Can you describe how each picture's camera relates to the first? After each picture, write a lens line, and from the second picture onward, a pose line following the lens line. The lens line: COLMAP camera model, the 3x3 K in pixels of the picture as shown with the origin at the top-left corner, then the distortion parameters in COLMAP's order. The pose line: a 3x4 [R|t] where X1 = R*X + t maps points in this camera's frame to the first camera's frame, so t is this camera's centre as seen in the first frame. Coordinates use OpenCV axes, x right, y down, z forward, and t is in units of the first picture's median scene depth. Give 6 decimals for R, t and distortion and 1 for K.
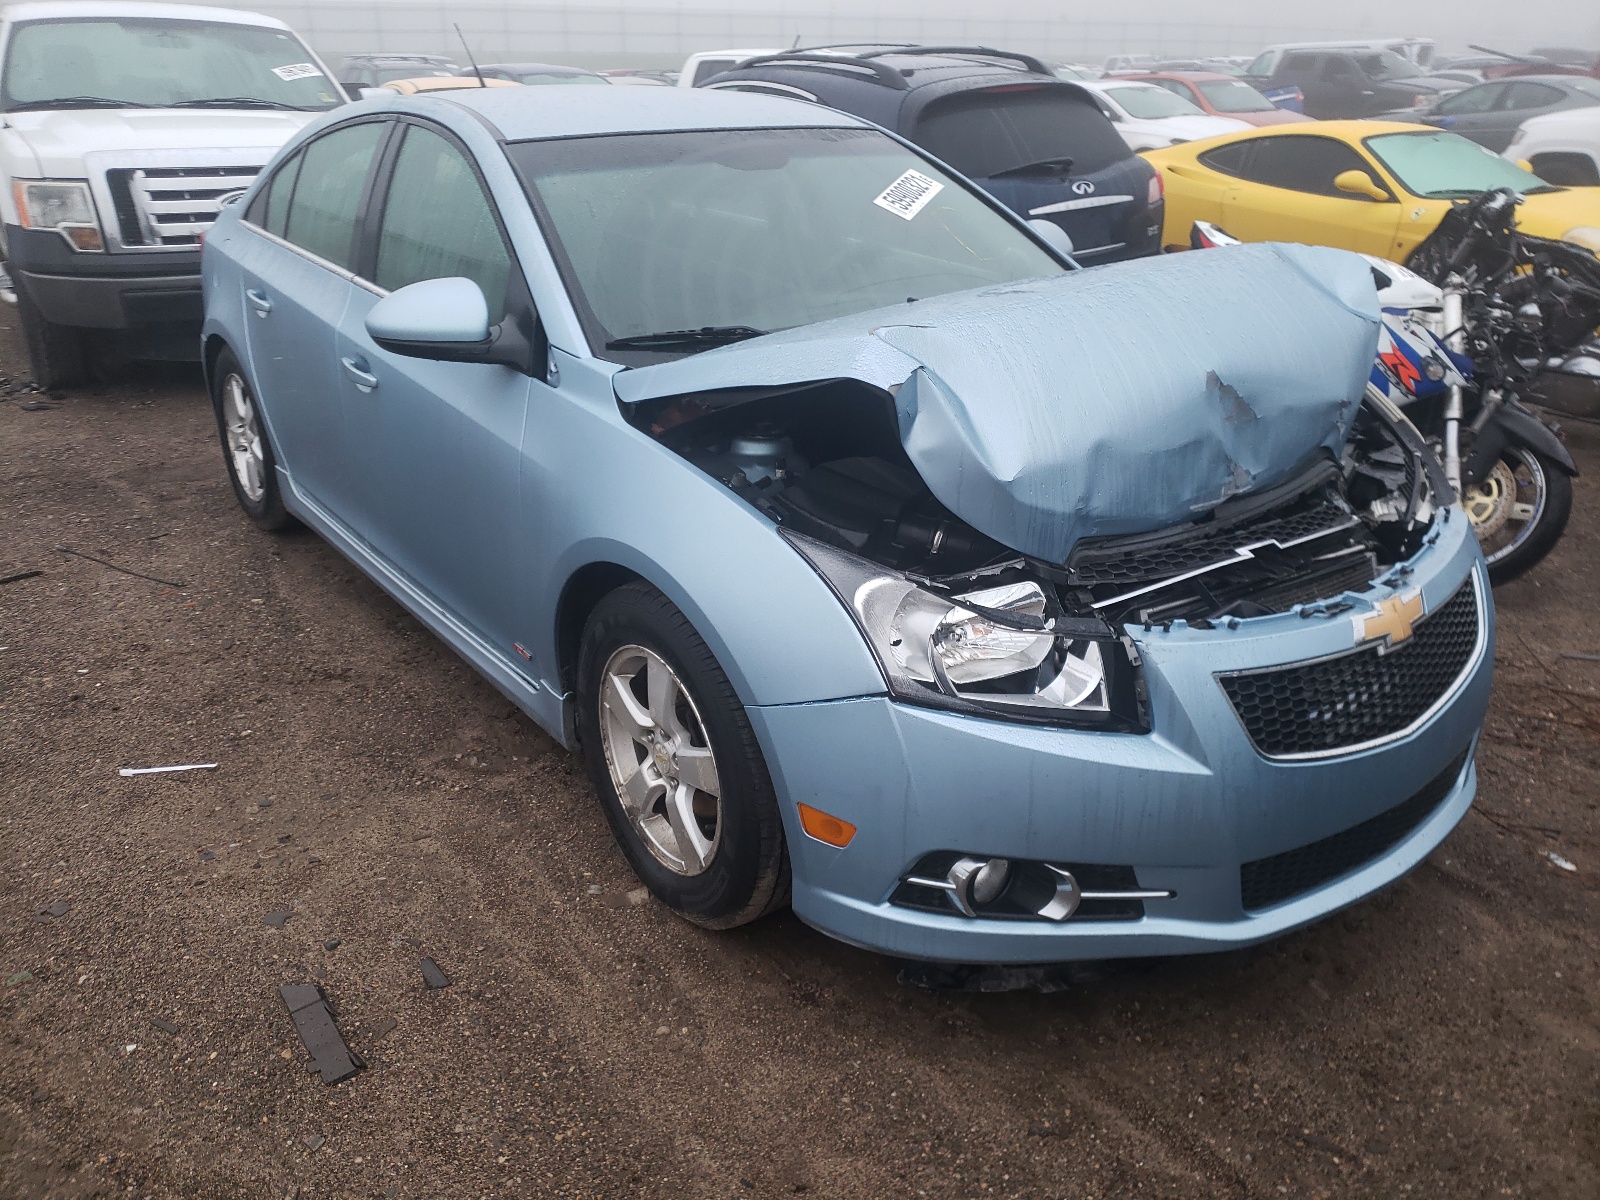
lens RADIAL K [[1218.9, 0, 800.3], [0, 1218.9, 622.6], [0, 0, 1]] dist [0.033628, -0.009794]
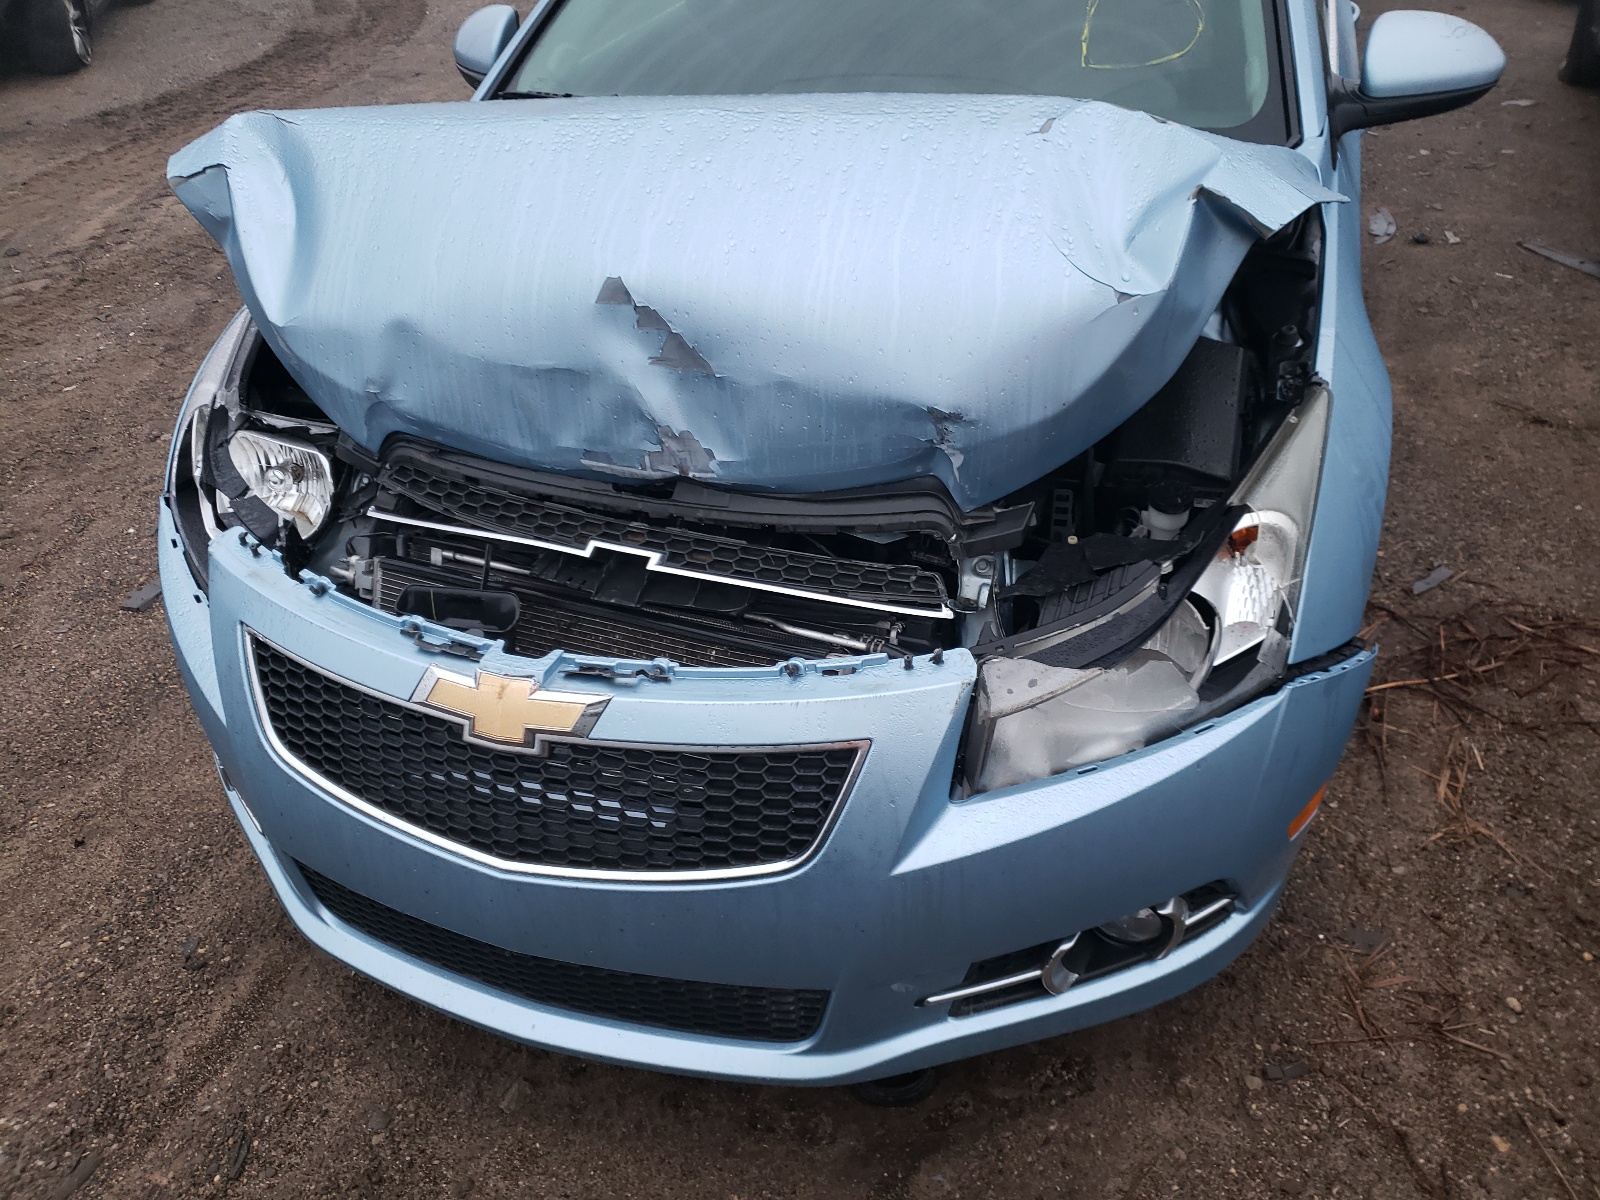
lens RADIAL K [[1218.9, 0, 800.3], [0, 1218.9, 622.6], [0, 0, 1]] dist [0.033628, -0.009794]
pose [[0.555674, 0.459431, -0.692928, 0.975045], [-0.302264, 0.888052, 0.346411, -0.311006], [0.774508, 0.016956, 0.632337, 0.674907]]
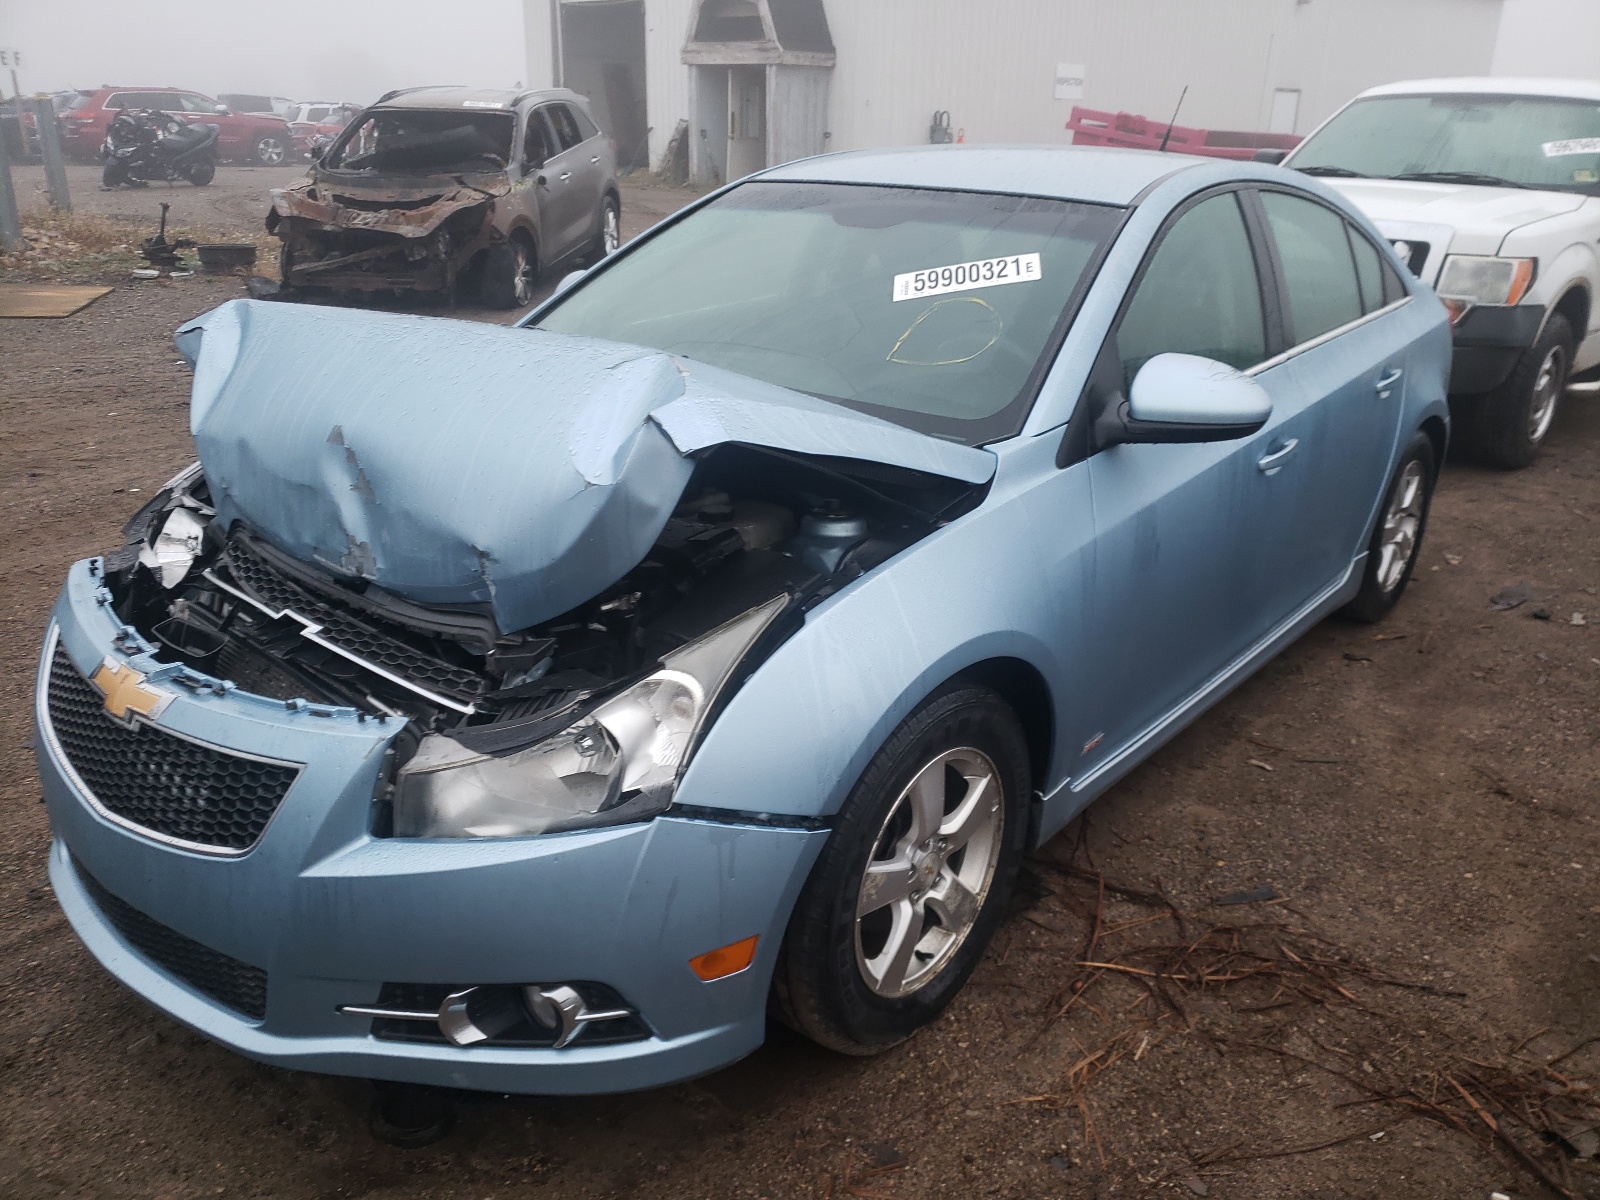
lens RADIAL K [[1218.9, 0, 800.3], [0, 1218.9, 622.6], [0, 0, 1]] dist [0.033628, -0.009794]
pose [[0.235376, 0.375938, -0.896253, 1.353481], [-0.424751, 0.869225, 0.253051, -0.475907], [0.874177, 0.321122, 0.364274, 1.047013]]
